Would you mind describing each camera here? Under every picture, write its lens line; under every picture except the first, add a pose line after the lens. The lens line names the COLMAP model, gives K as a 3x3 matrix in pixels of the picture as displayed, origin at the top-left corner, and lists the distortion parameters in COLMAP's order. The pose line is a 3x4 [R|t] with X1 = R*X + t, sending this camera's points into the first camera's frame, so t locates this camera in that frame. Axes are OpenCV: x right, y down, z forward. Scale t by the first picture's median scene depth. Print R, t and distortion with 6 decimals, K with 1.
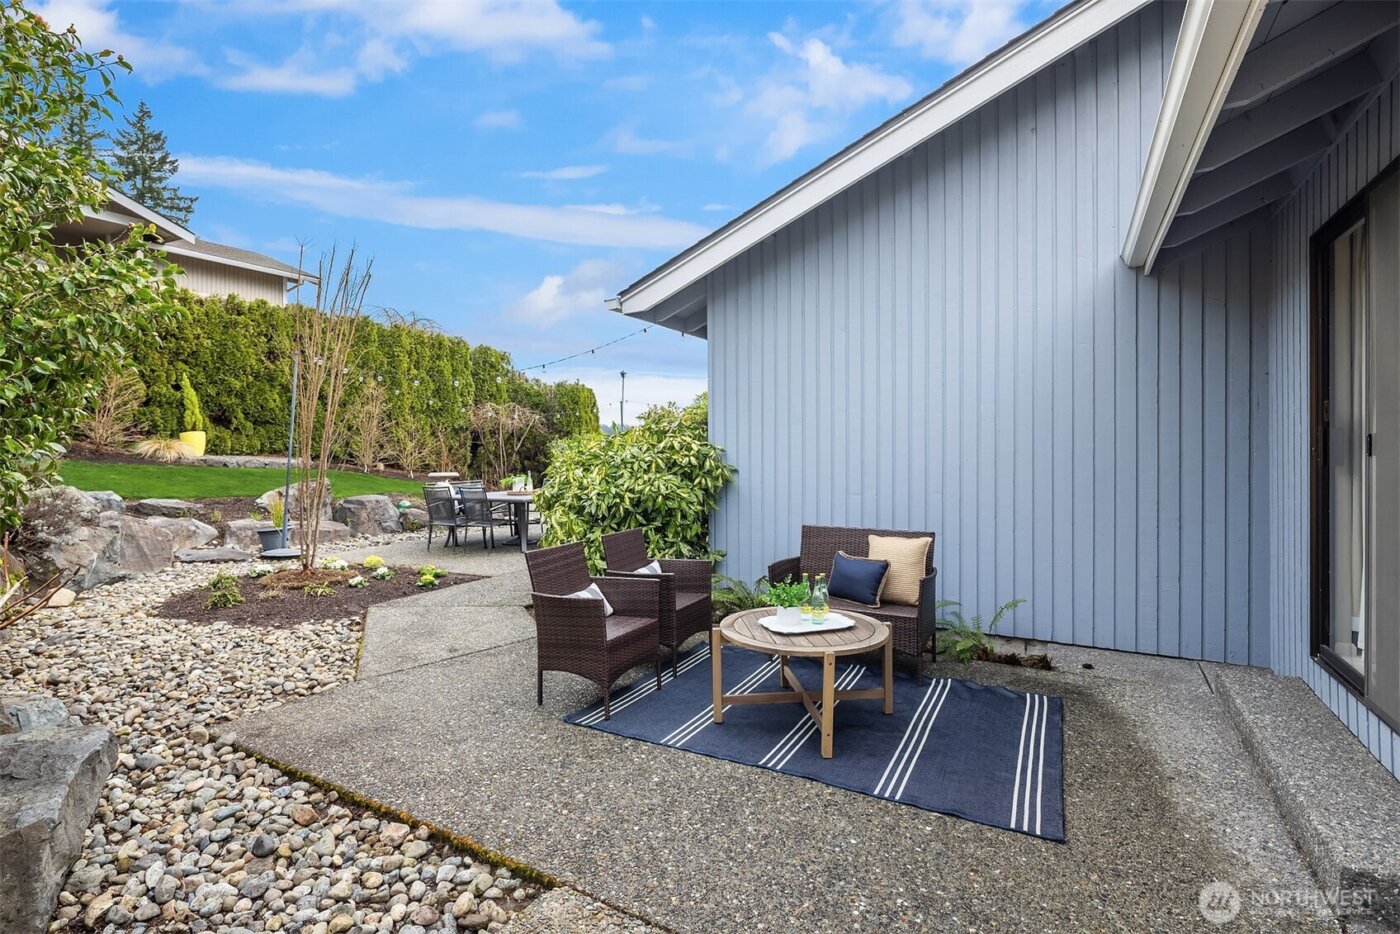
lens RADIAL K [[676.9, 0, 698.8], [0, 676.9, 450.4], [0, 0, 1]] dist [0.001413, -0.001411]
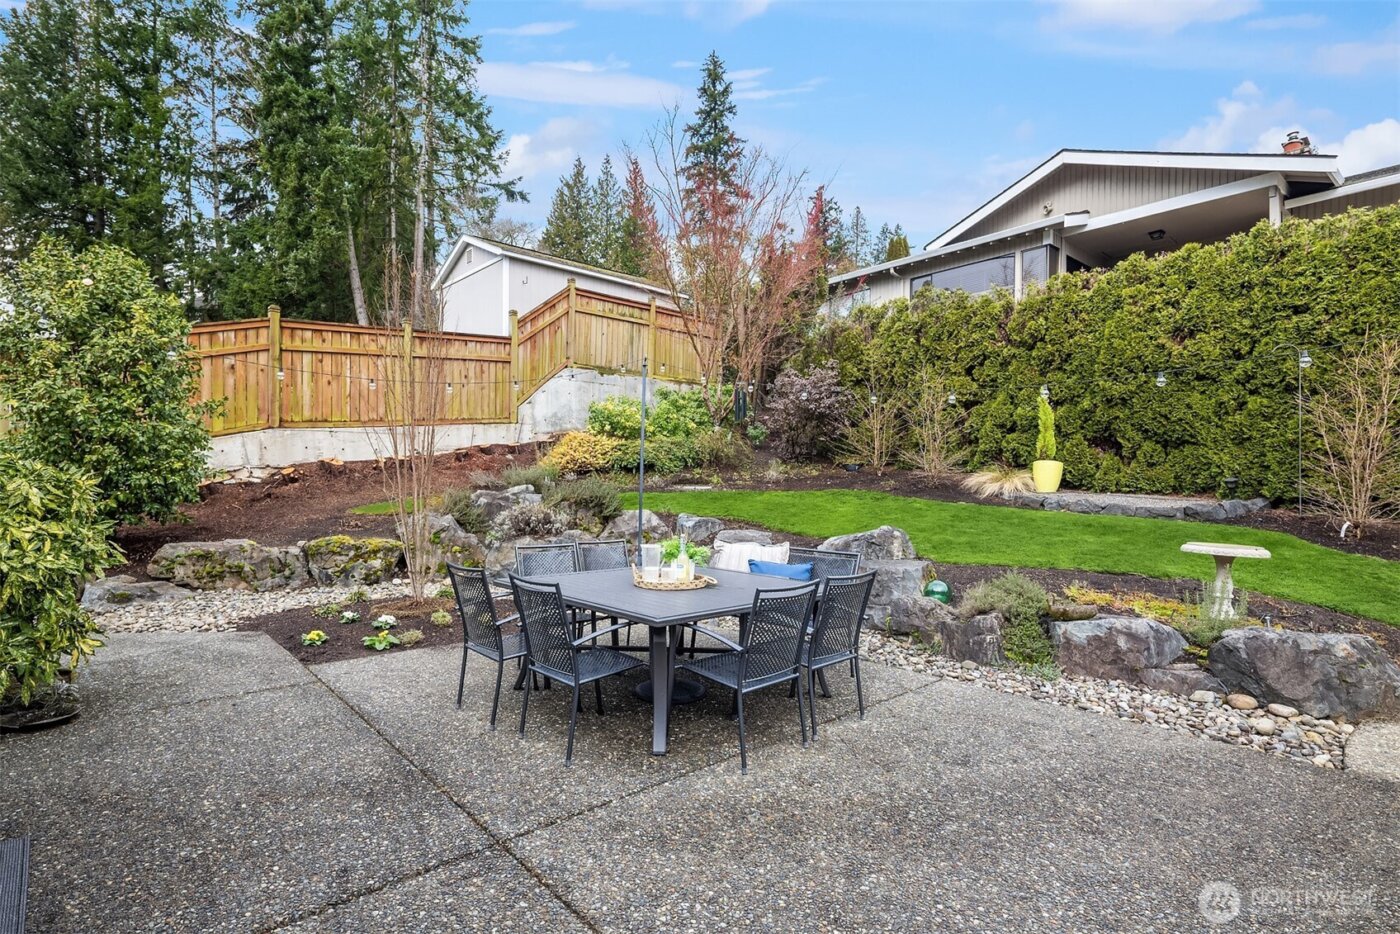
lens RADIAL K [[687.1, 0, 685.2], [0, 687.1, 477.0], [0, 0, 1]] dist [-0.001292, -0.001214]
pose [[-0.347681, -0.001921, -0.937611, 0.108162], [-0.010373, 0.999945, 0.001797, -0.005858], [0.937556, 0.010351, -0.347682, 0.794503]]
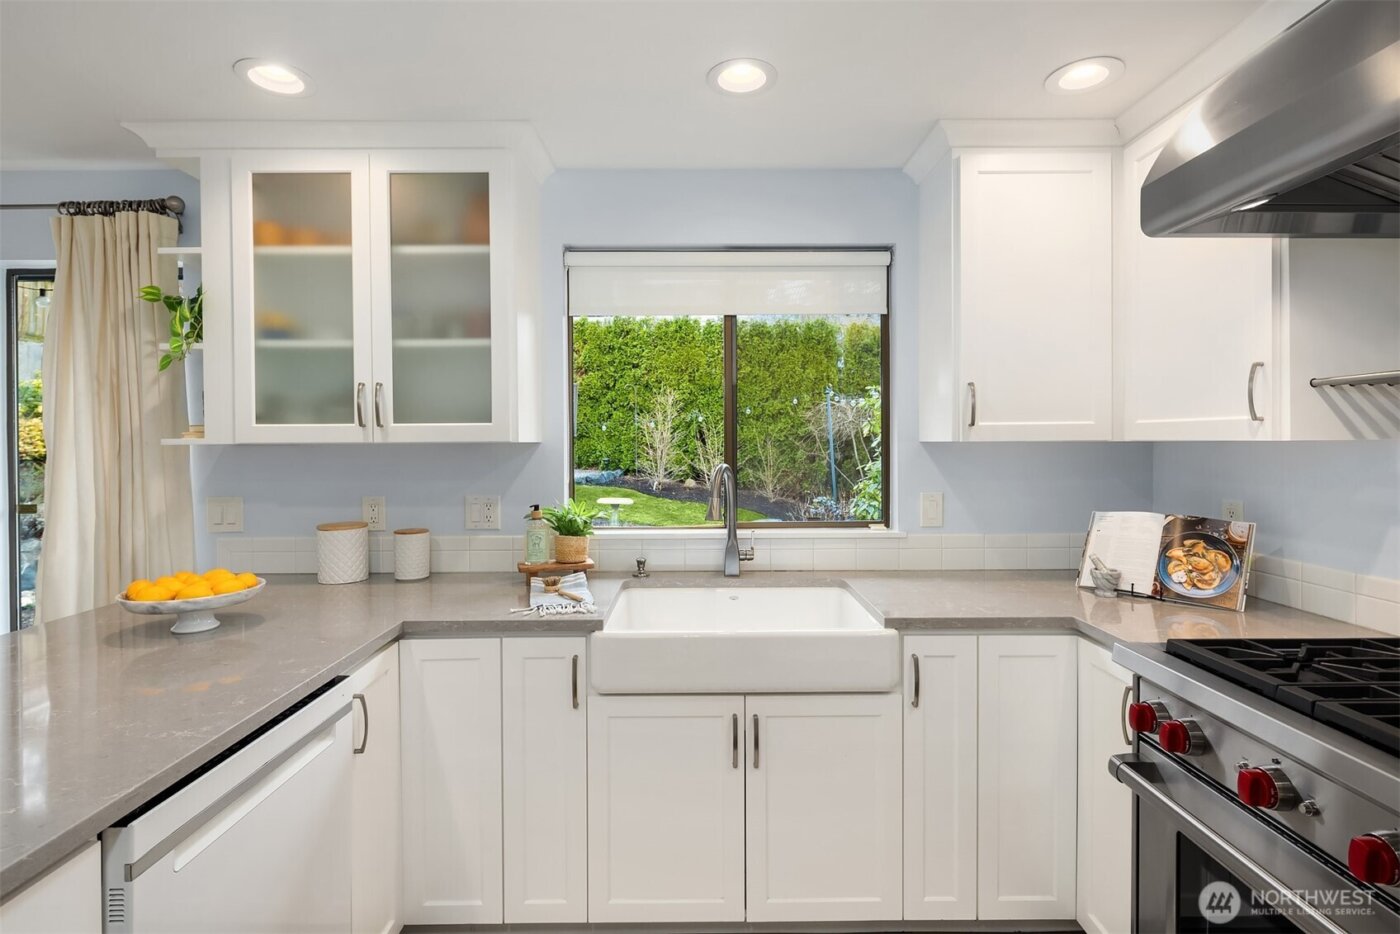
lens RADIAL K [[676.9, 0, 698.8], [0, 676.9, 450.4], [0, 0, 1]] dist [0.001413, -0.001411]
pose [[0.477407, 0.010493, -0.878620, 0.342795], [-0.001321, 0.999936, 0.011224, -0.031930], [0.878681, -0.004198, 0.477390, 0.669877]]
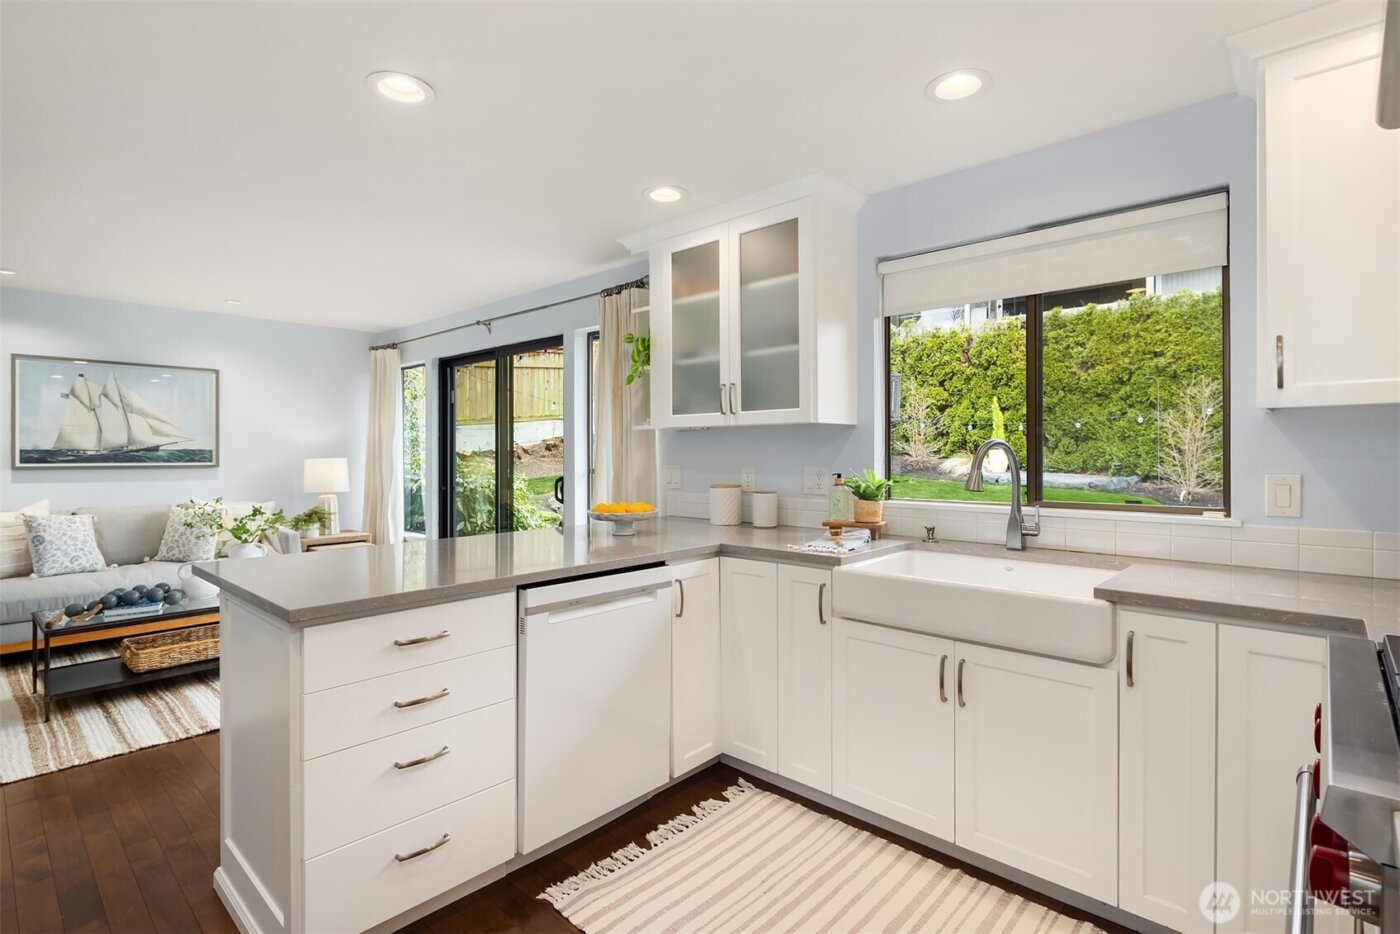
lens RADIAL K [[676.9, 0, 698.8], [0, 676.9, 450.4], [0, 0, 1]] dist [0.001413, -0.001411]
pose [[-0.246766, 0.001448, -0.969074, 0.383023], [-0.003087, 0.999993, 0.002281, -0.024925], [0.969070, 0.003554, -0.246759, 0.717486]]
